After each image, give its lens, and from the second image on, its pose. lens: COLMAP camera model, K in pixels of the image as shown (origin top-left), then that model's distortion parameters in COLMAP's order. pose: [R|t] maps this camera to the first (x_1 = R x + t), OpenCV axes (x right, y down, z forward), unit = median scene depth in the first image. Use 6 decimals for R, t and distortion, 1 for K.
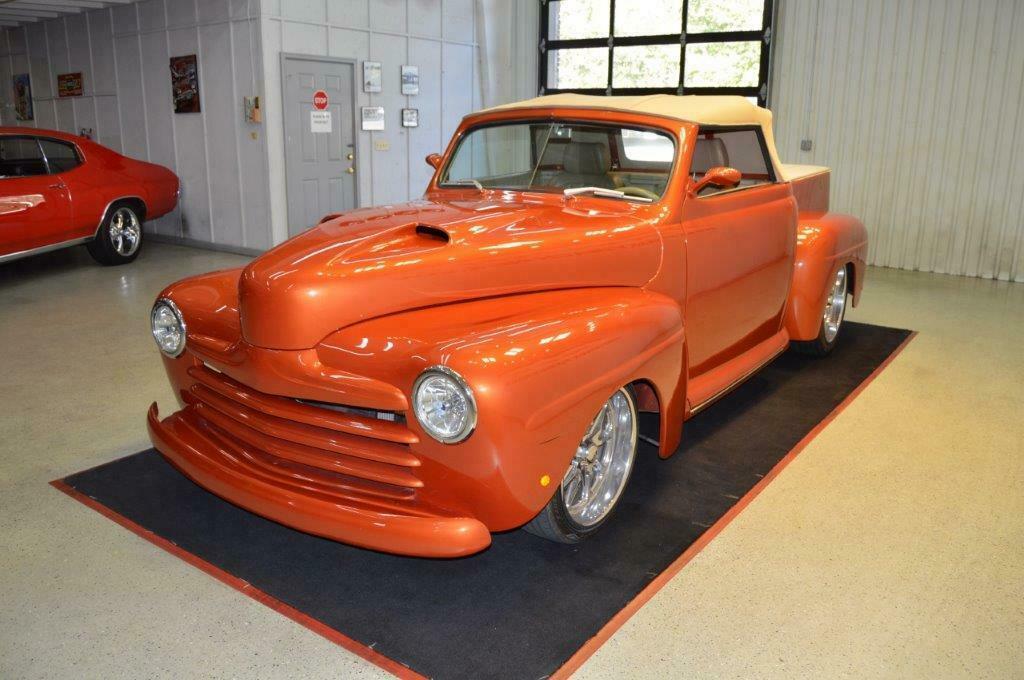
lens RADIAL K [[788.5, 0, 555.1], [0, 788.5, 337.2], [0, 0, 1]] dist [-0.000366, 0.000050]
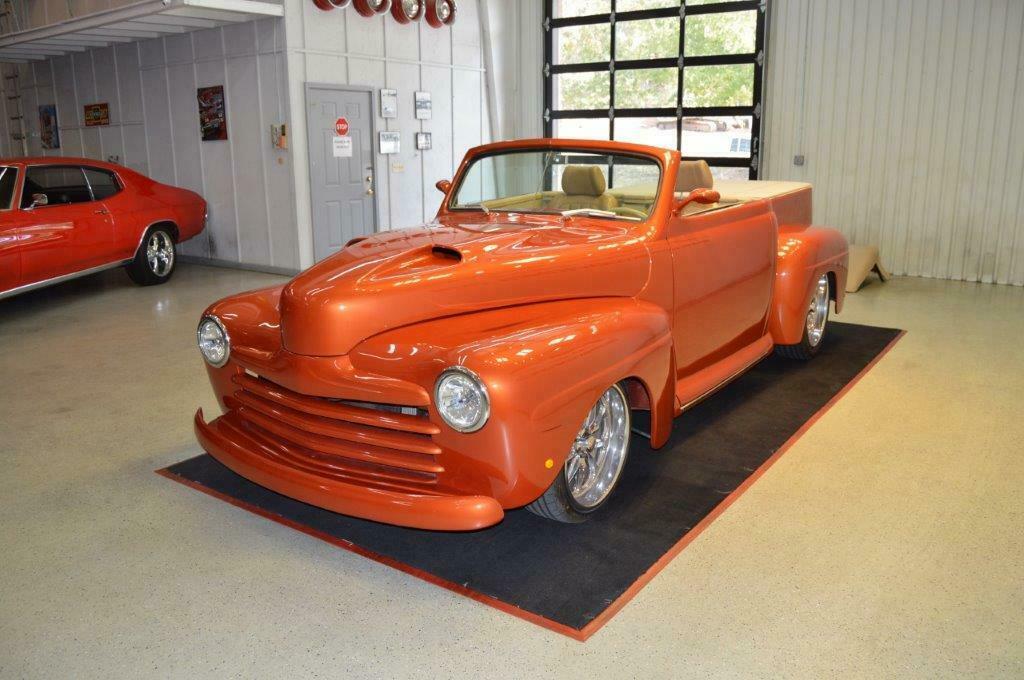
lens RADIAL K [[806.8, 0, 512.0], [0, 806.8, 340.0], [0, 0, 1]] dist [-0.064275, 0.004108]
pose [[0.997482, -0.011945, -0.069902, 0.011952], [0.011028, 0.999848, -0.013495, 0.008441], [0.070052, 0.012690, 0.997463, -0.117874]]
